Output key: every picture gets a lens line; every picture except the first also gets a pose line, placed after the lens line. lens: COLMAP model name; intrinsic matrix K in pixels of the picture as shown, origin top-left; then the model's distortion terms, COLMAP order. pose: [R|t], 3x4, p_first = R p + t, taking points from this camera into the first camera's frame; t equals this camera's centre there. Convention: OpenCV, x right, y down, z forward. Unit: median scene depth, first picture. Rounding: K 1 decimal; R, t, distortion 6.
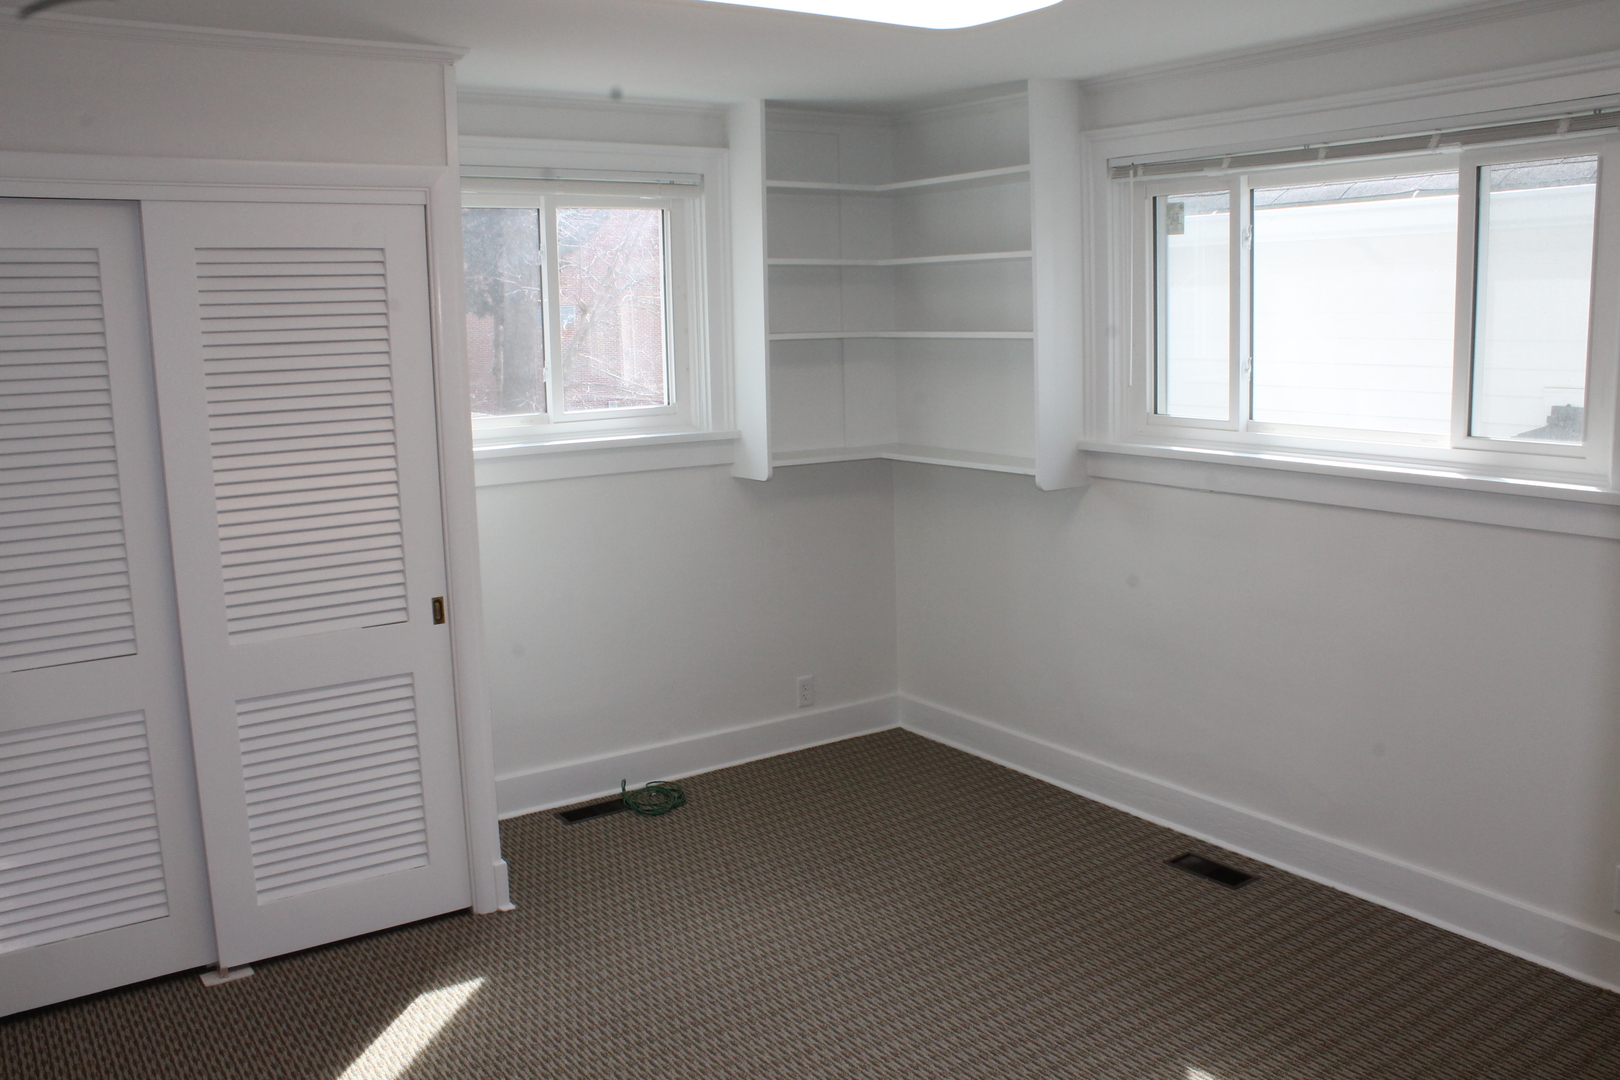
lens RADIAL K [[1369.9, 0, 803.9], [0, 1369.9, 547.2], [0, 0, 1]] dist [-0.145179, 0.120443]
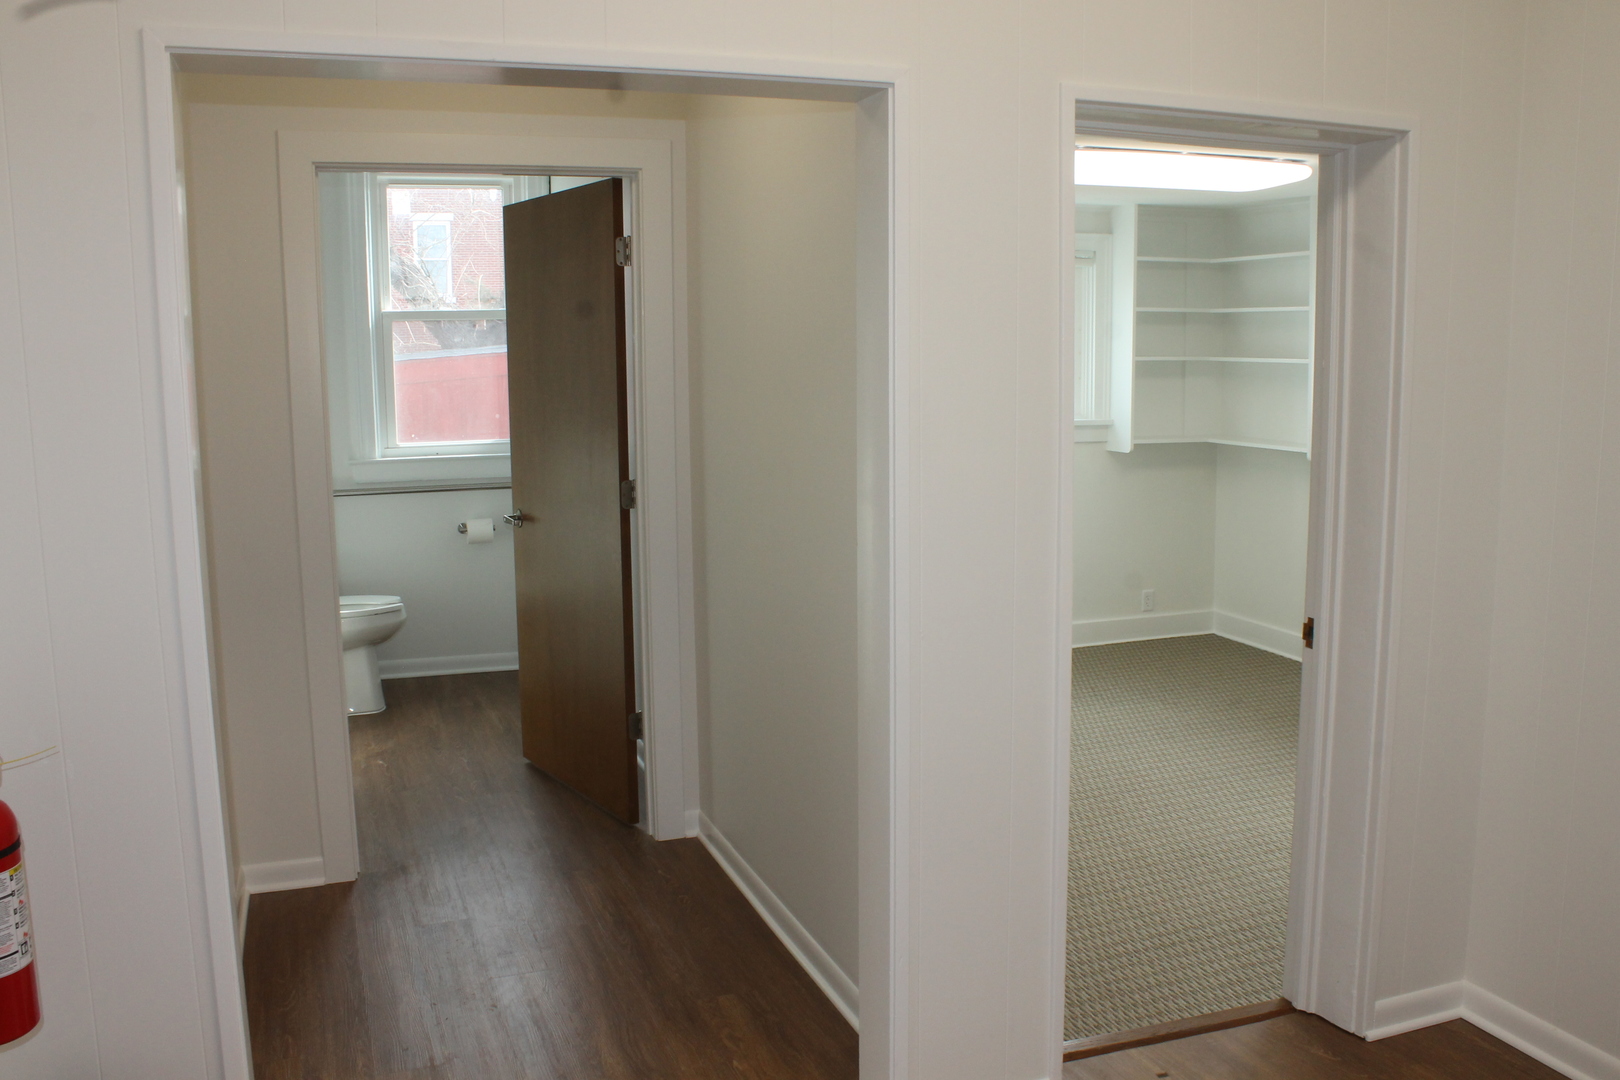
lens RADIAL K [[1369.9, 0, 803.4], [0, 1369.9, 535.7], [0, 0, 1]] dist [-0.145179, 0.120443]
pose [[0.966871, 0.048545, -0.250607, 0.005039], [-0.051658, 0.998648, -0.005853, 0.070573], [0.249984, 0.018605, 0.968071, -0.551288]]
